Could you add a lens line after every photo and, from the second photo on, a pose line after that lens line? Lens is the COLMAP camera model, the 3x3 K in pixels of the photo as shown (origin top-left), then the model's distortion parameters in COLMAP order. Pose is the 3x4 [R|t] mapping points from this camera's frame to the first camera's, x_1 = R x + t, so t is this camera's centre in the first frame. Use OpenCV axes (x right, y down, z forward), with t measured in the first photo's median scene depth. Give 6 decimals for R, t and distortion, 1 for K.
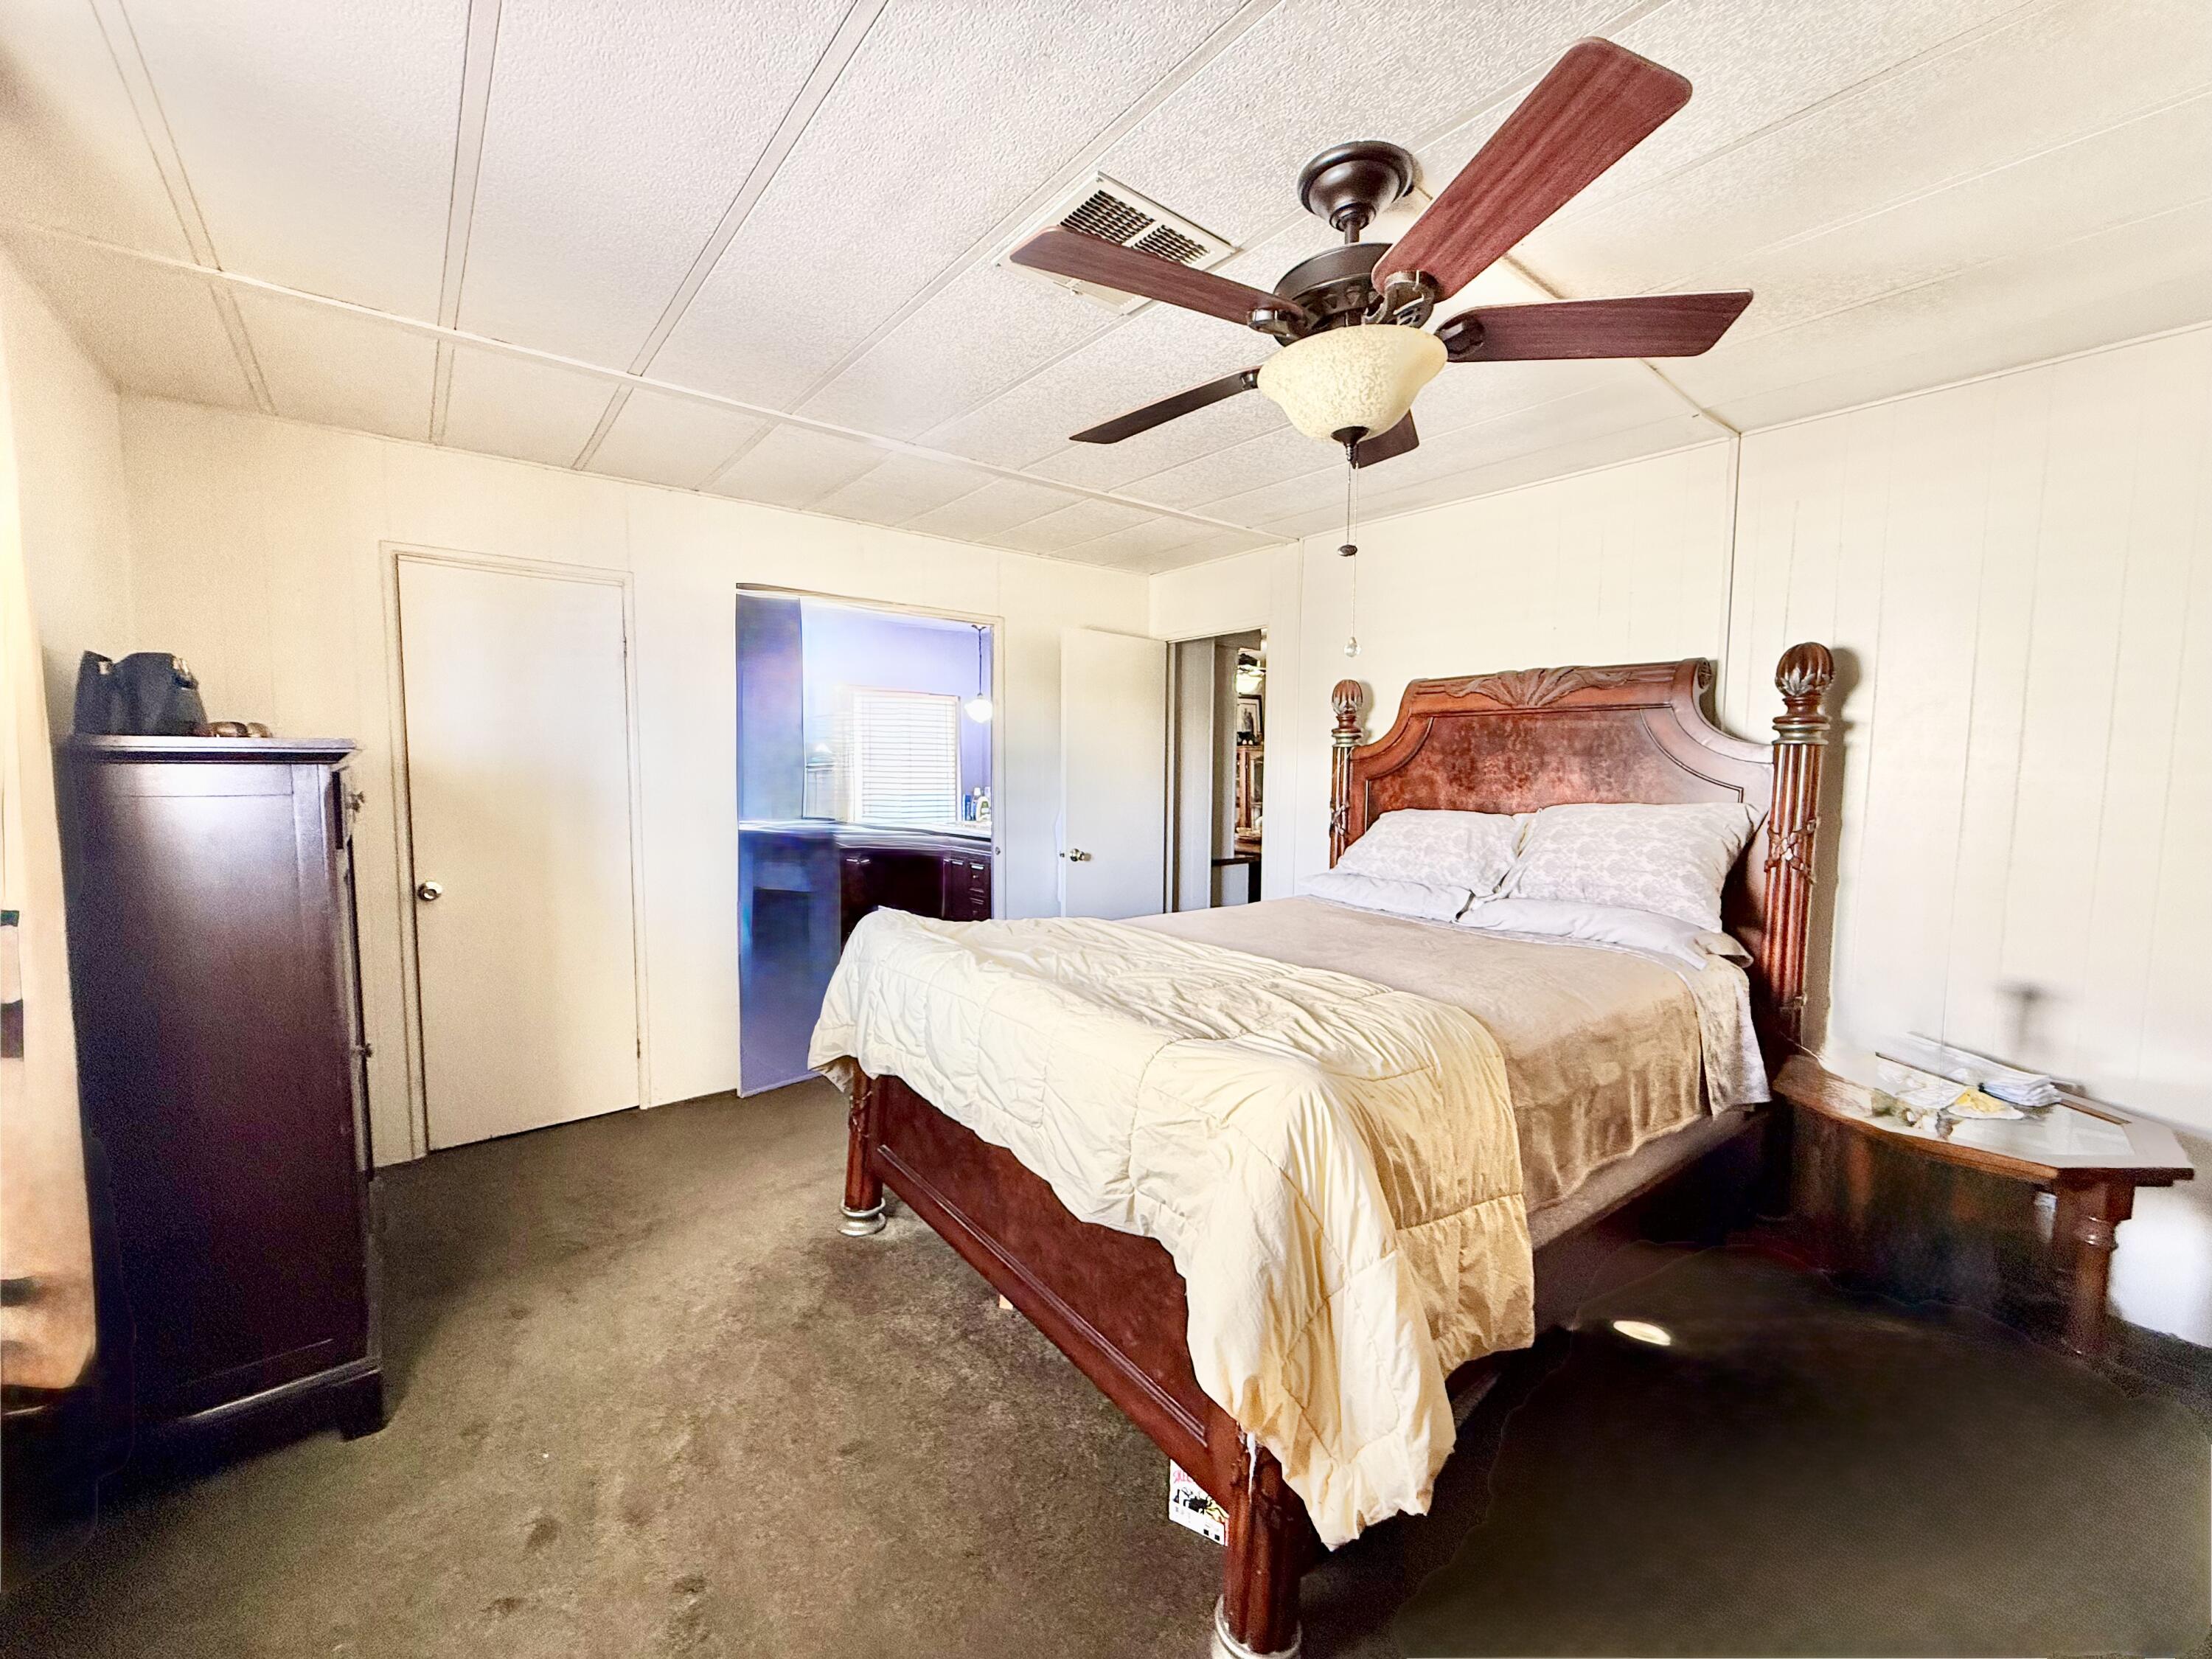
lens RADIAL K [[879.8, 0, 1105.2], [0, 879.8, 831.8], [0, 0, 1]] dist [0.000409, -0.000589]
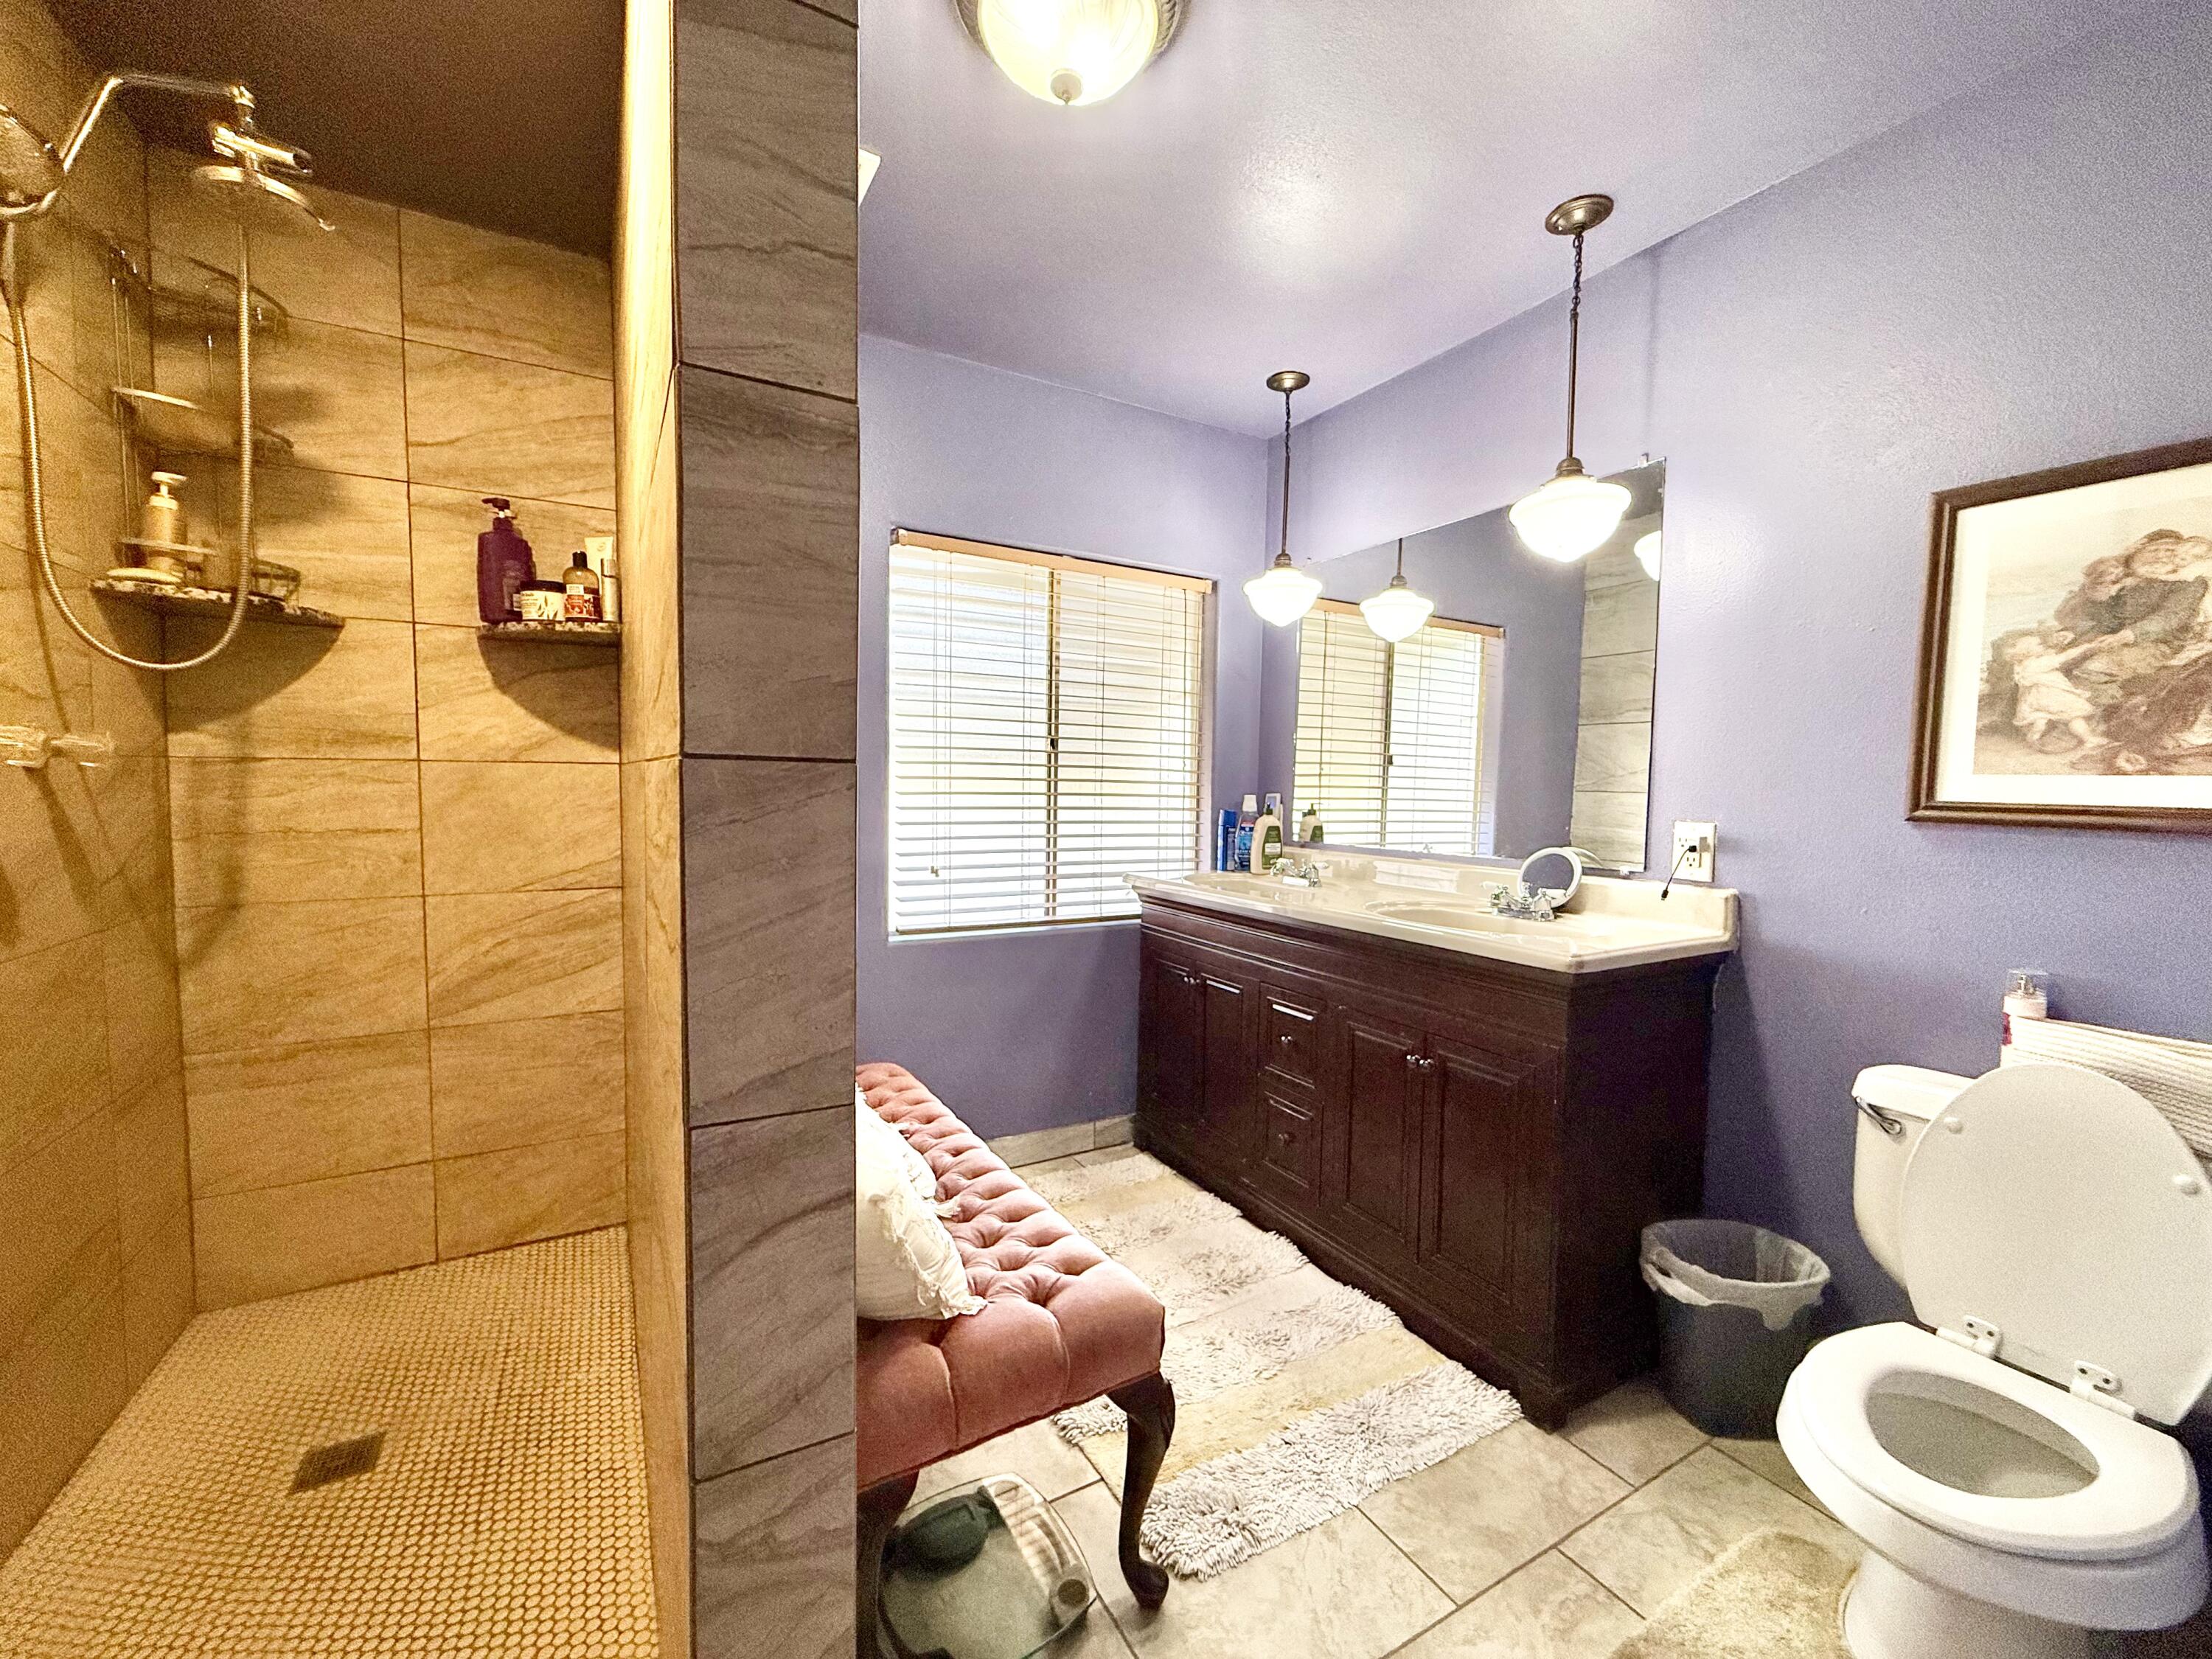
lens RADIAL K [[879.8, 0, 1104.7], [0, 879.8, 830.6], [0, 0, 1]] dist [0.000409, -0.000589]
pose [[0.987972, 0.015959, -0.153810, -0.150275], [-0.019351, 0.999601, -0.020585, -0.022414], [0.153420, 0.023314, 0.987886, 0.570362]]
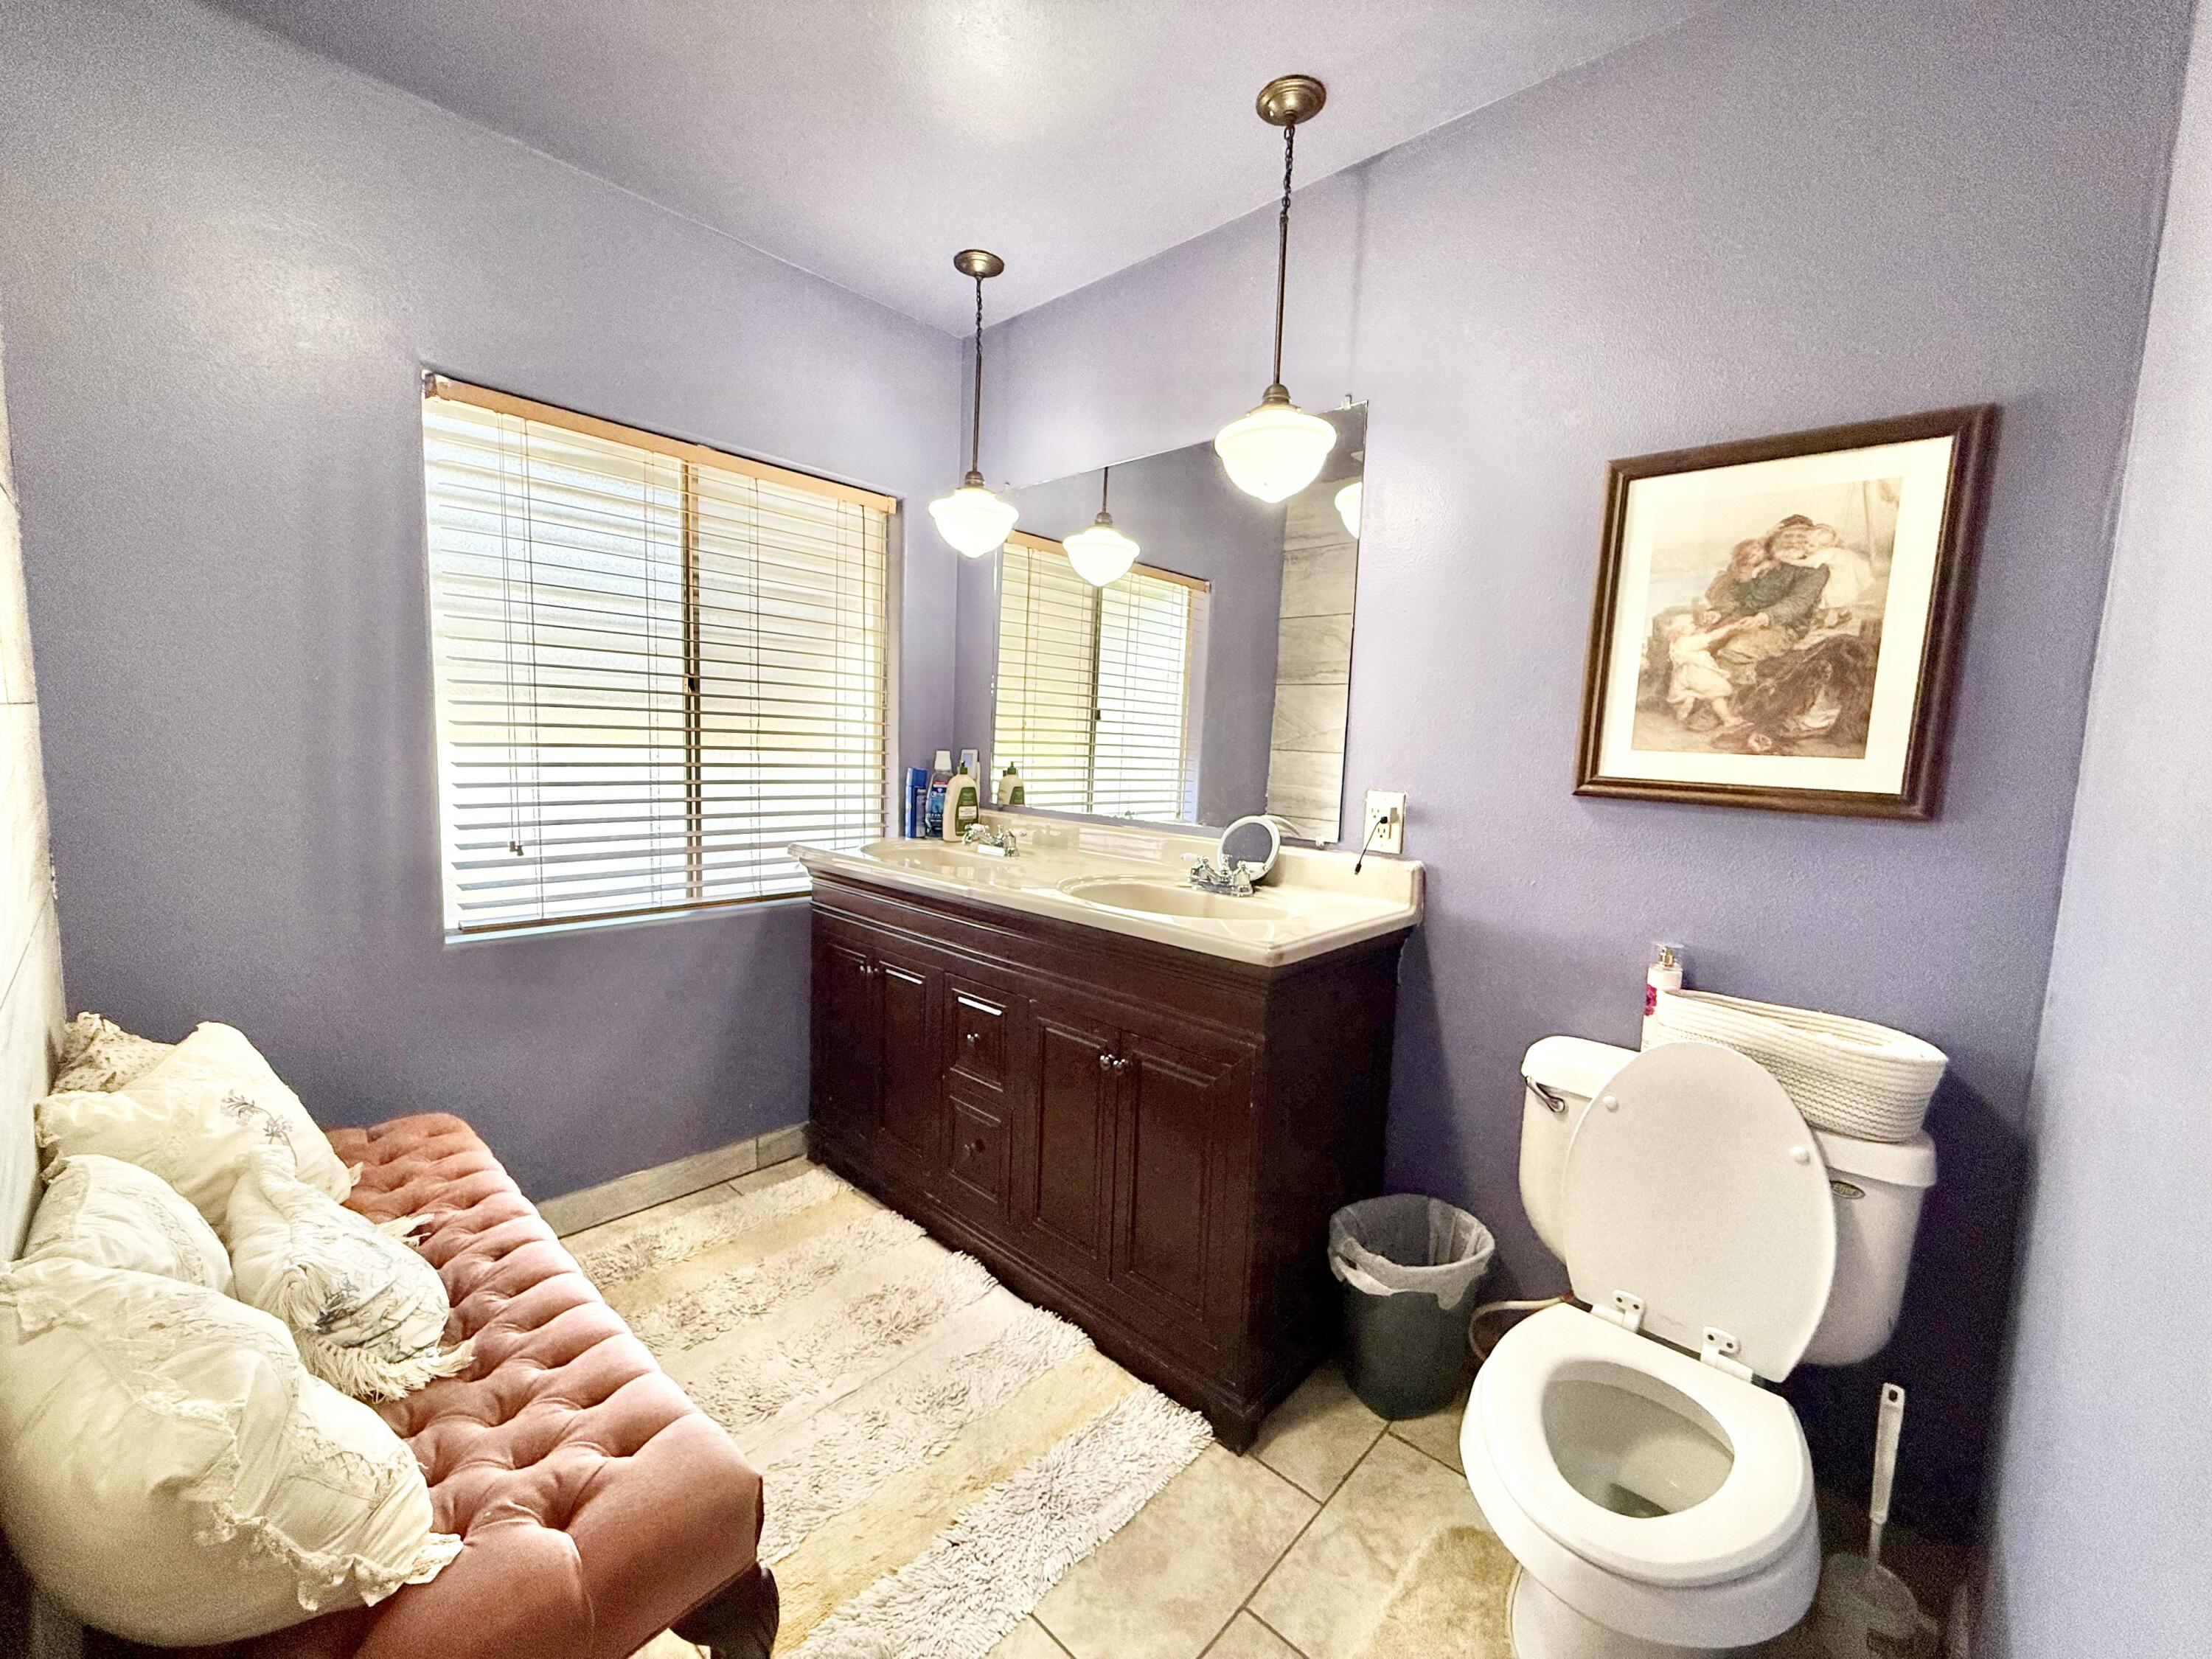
lens RADIAL K [[879.8, 0, 1102.7], [0, 879.8, 833.7], [0, 0, 1]] dist [0.000409, -0.000589]
pose [[0.988494, 0.011465, 0.150825, -0.135191], [-0.017313, 0.999146, 0.037519, -0.029939], [-0.150266, -0.039699, 0.987848, 0.619143]]
